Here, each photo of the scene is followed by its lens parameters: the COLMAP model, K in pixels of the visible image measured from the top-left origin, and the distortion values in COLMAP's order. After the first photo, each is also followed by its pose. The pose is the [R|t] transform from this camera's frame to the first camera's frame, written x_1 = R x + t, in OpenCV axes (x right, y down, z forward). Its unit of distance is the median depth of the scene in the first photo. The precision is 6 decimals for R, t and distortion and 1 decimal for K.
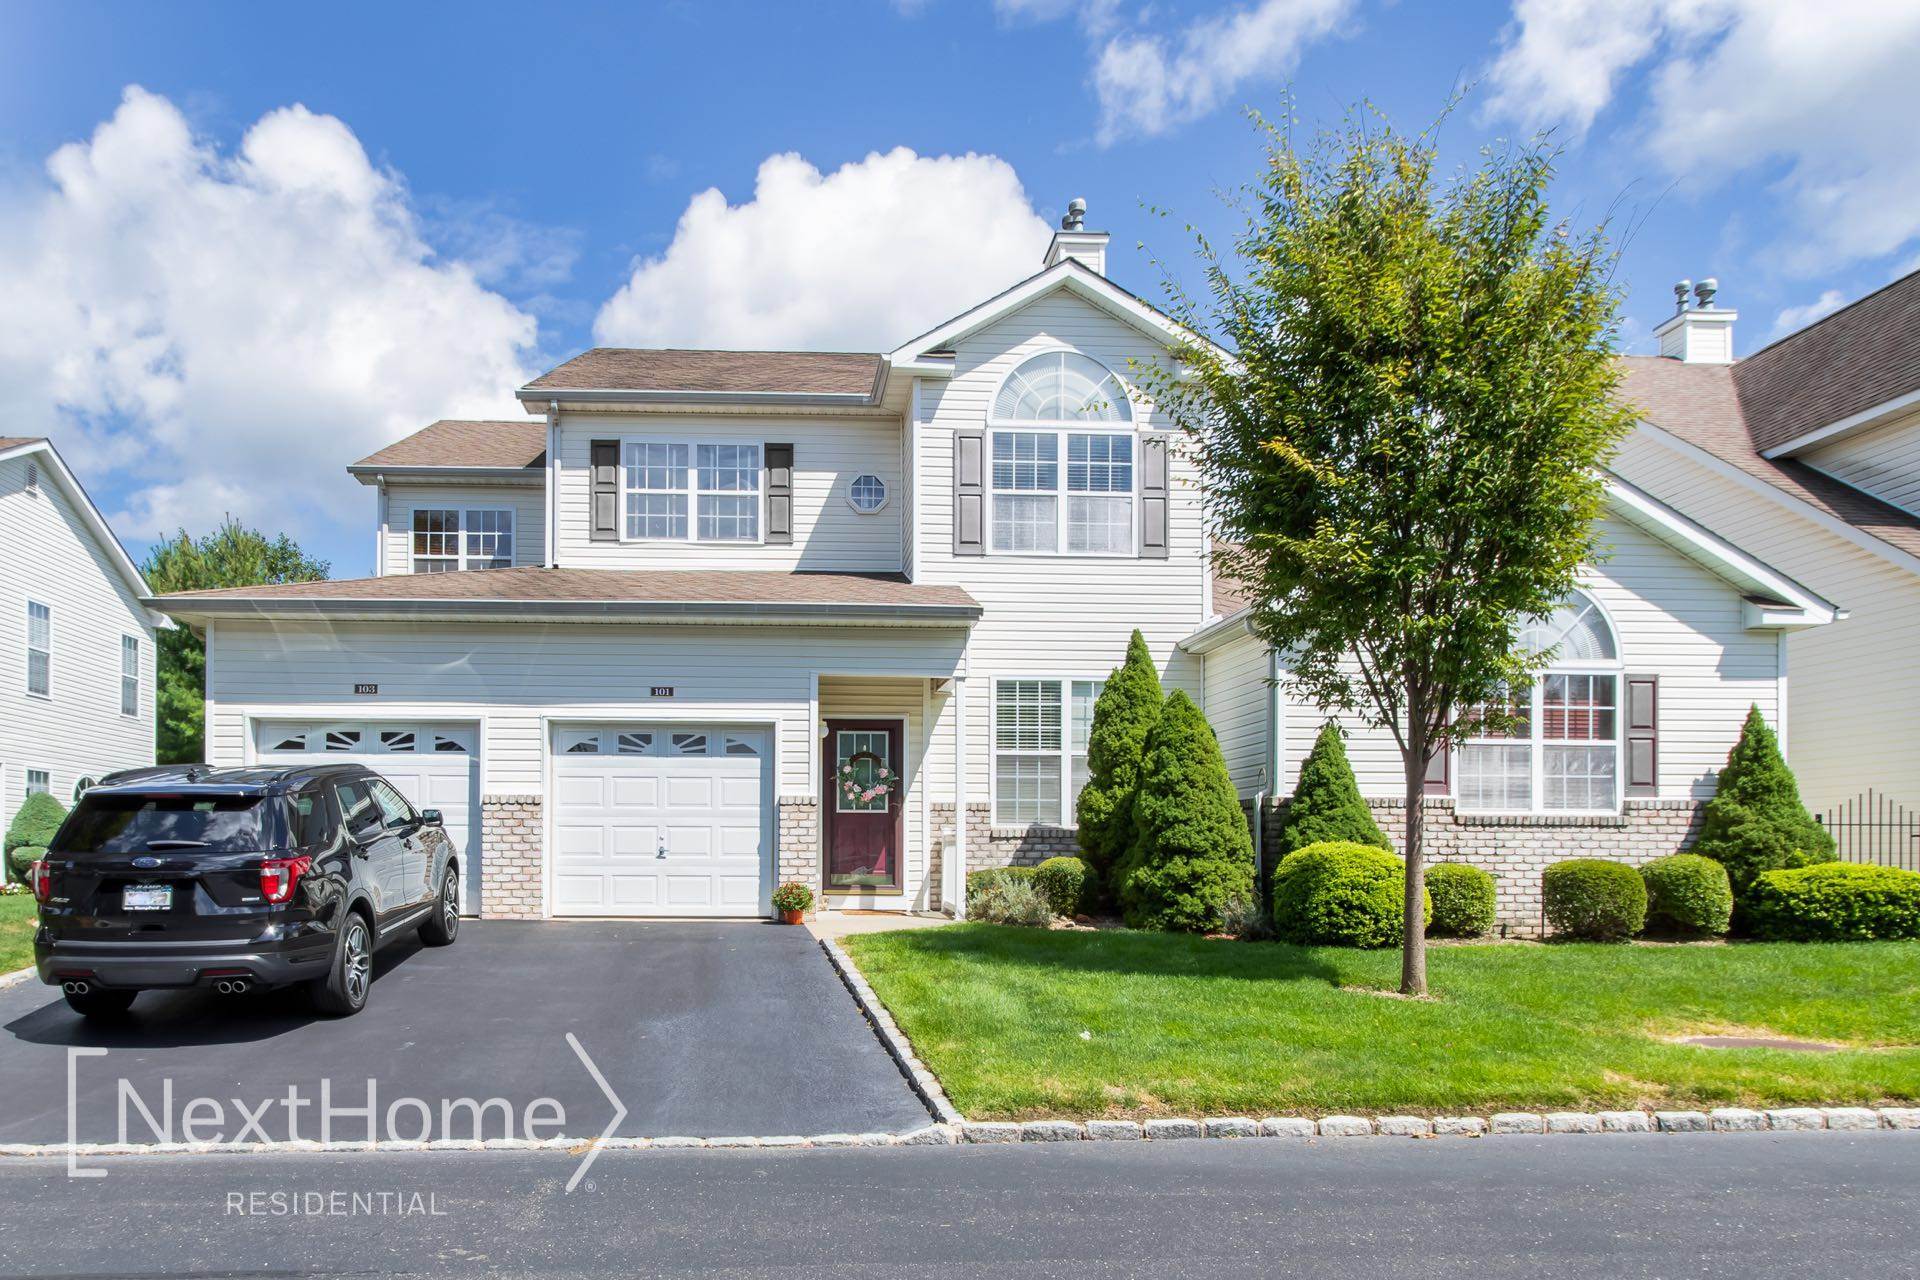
lens RADIAL K [[909.7, 0, 962.2], [0, 909.7, 616.0], [0, 0, 1]] dist [0.008830, -0.000236]
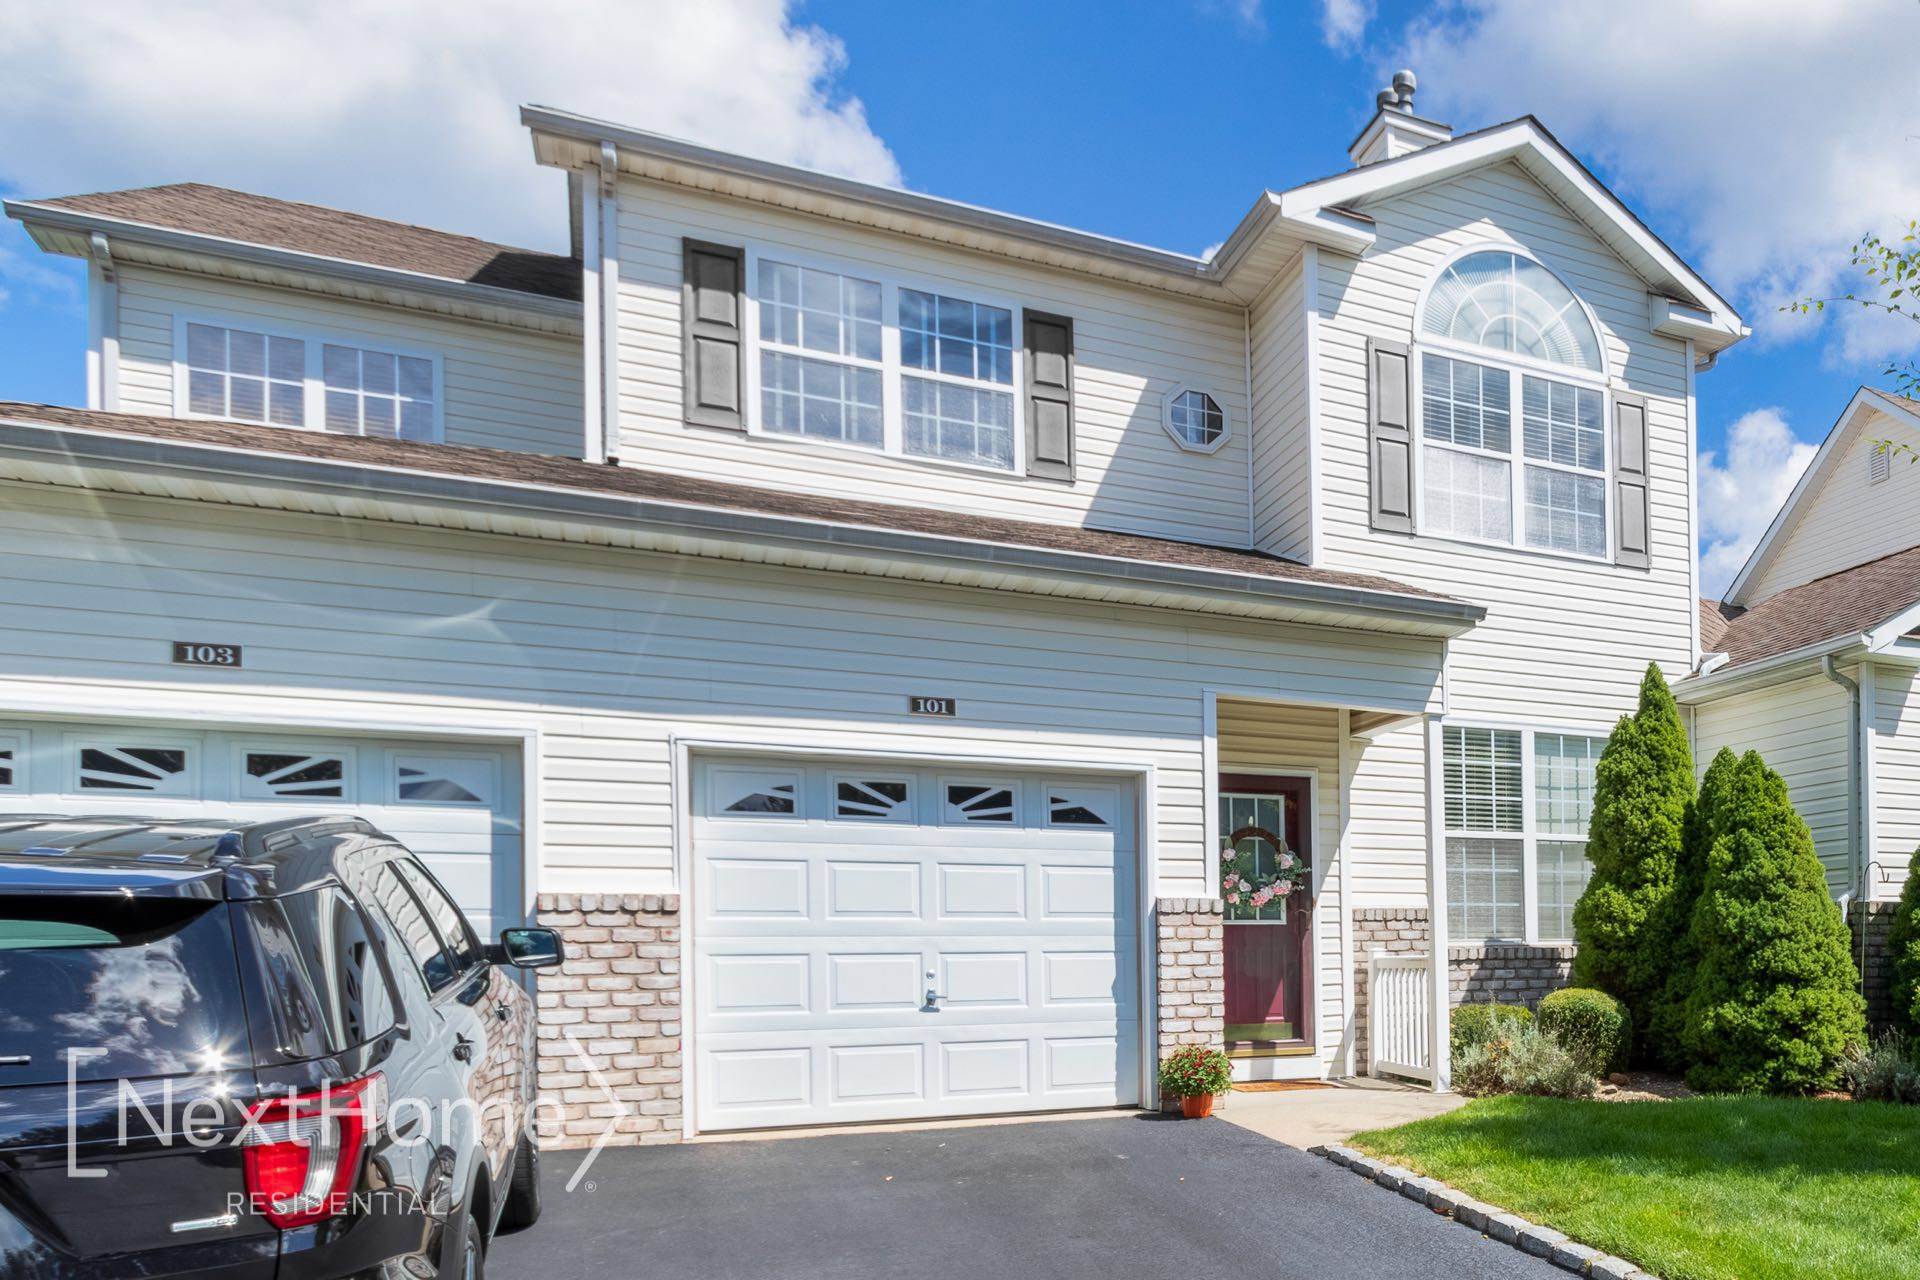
lens RADIAL K [[936.3, 0, 959.8], [0, 936.3, 755.1], [0, 0, 1]] dist [0.004978, 0.000016]
pose [[0.927850, 0.056180, 0.368697, -0.531927], [-0.074891, 0.996519, 0.036622, 0.093355], [-0.365356, -0.061592, 0.928828, 0.490834]]
